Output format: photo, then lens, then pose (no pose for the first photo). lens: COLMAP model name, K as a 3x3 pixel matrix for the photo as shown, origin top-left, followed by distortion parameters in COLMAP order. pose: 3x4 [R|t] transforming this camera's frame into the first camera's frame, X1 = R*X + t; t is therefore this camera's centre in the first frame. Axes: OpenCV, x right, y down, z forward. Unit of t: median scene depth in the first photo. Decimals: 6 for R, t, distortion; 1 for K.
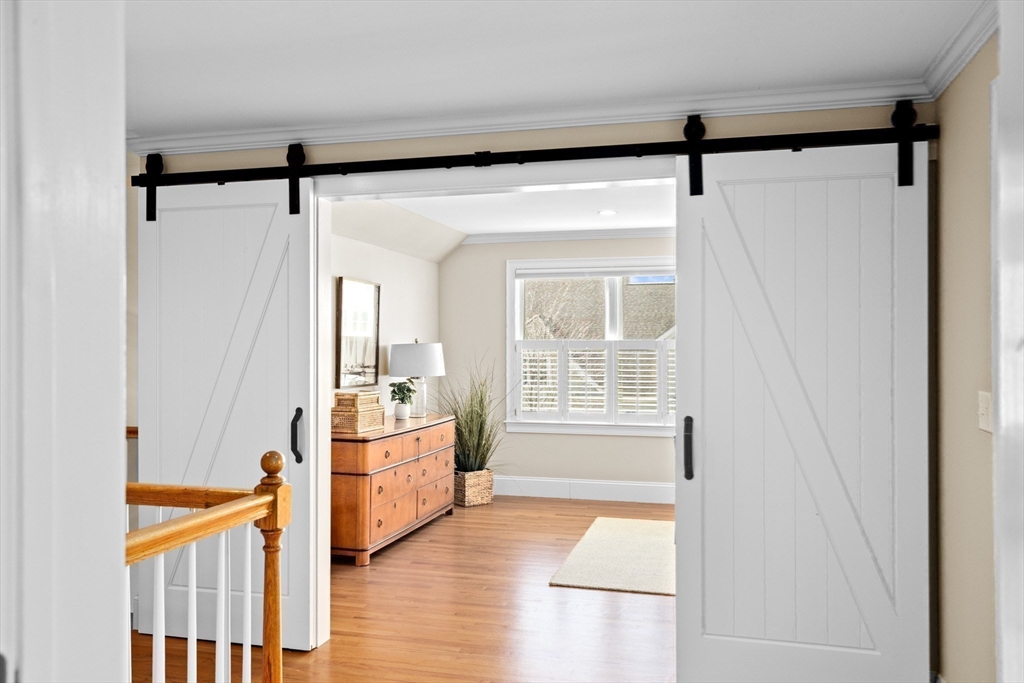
lens RADIAL K [[815.6, 0, 511.6], [0, 815.6, 341.7], [0, 0, 1]] dist [-0.000314, -0.000026]
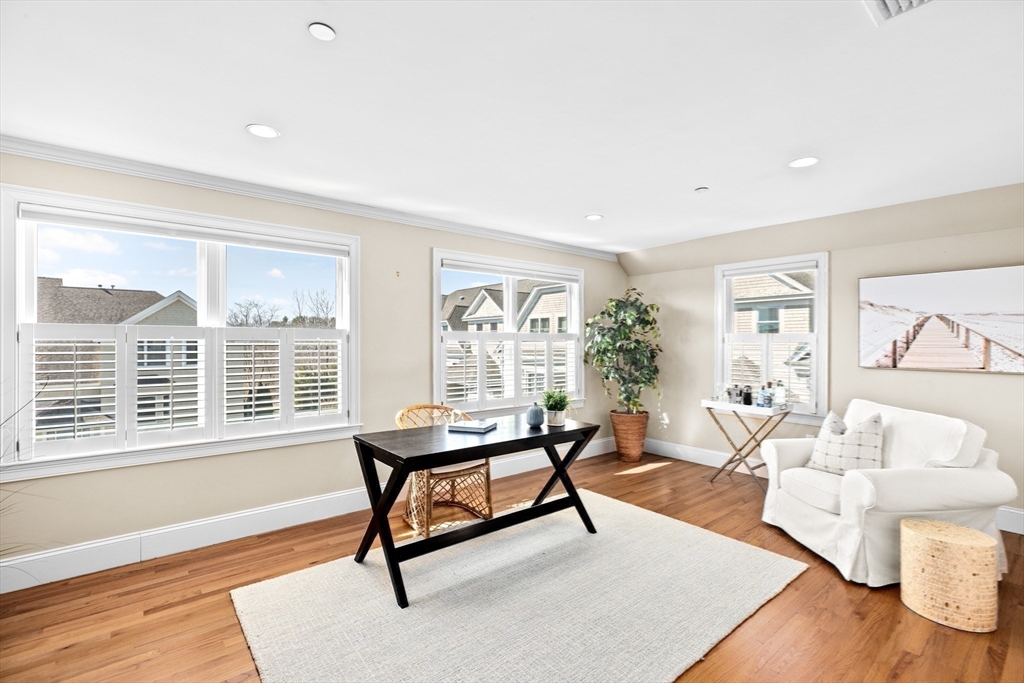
lens RADIAL K [[463.1, 0, 512.9], [0, 463.1, 341.5], [0, 0, 1]] dist [0.000481, 0.001442]
pose [[0.584881, -0.001858, 0.811117, -0.058769], [-0.002826, 0.999987, 0.004328, 0.008712], [-0.811114, -0.004823, 0.584868, 0.525899]]
